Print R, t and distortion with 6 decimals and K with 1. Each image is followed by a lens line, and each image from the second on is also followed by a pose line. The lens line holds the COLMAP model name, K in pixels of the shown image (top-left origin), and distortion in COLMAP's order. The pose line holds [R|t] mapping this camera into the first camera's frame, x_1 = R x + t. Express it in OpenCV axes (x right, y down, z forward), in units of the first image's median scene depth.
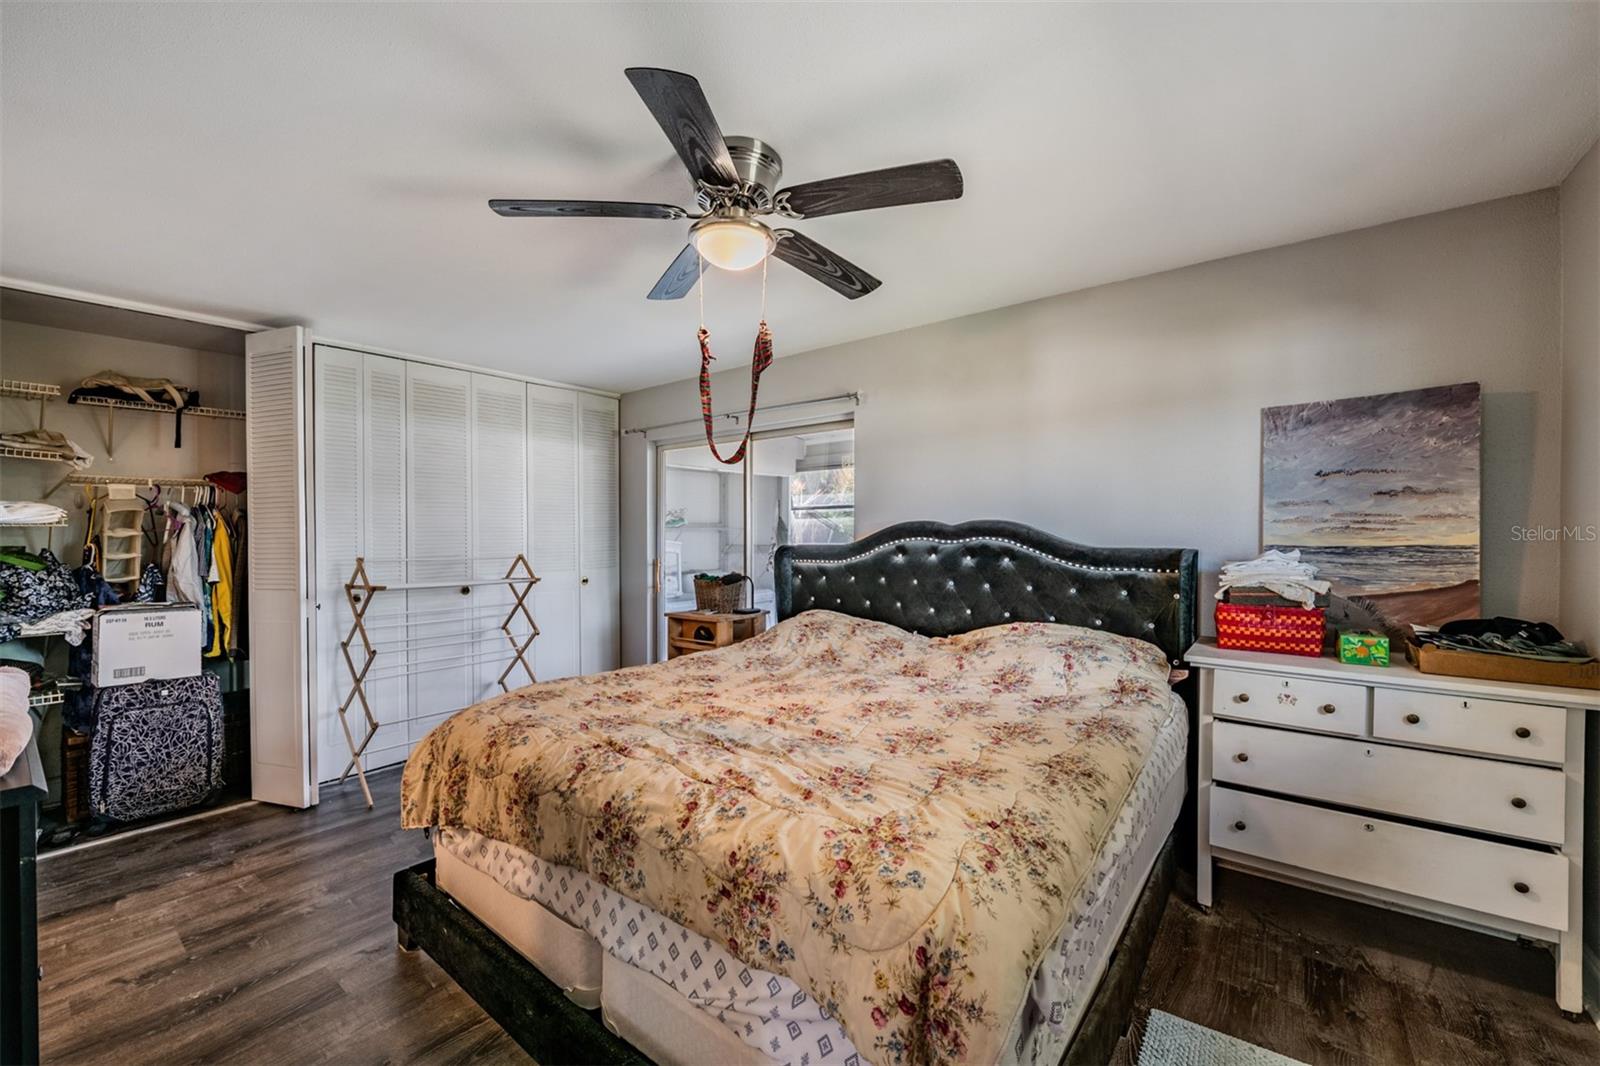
lens RADIAL K [[630.2, 0, 801.8], [0, 630.2, 532.6], [0, 0, 1]] dist [-0.000578, -0.004023]
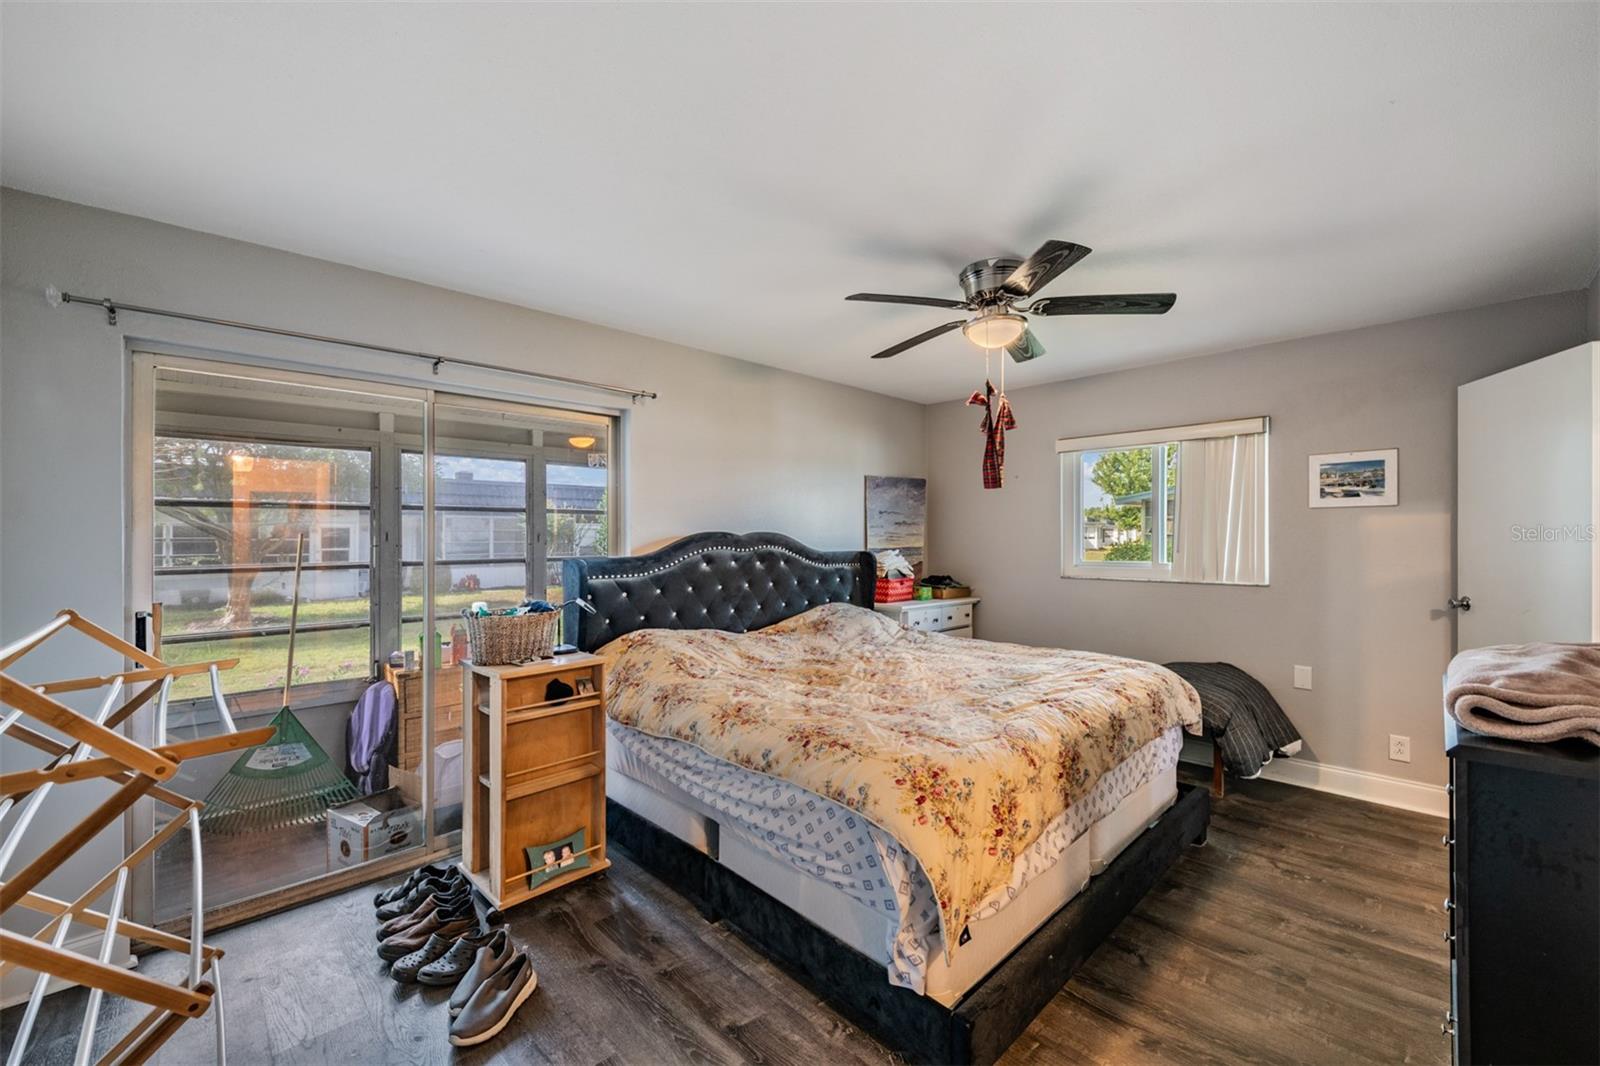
lens RADIAL K [[630.2, 0, 804.2], [0, 630.2, 537.3], [0, 0, 1]] dist [-0.000578, -0.004023]
pose [[0.147041, 0.009907, 0.989081, -0.933838], [0.006898, 0.999915, -0.011041, 0.005166], [-0.989106, 0.008446, 0.146960, 0.734050]]
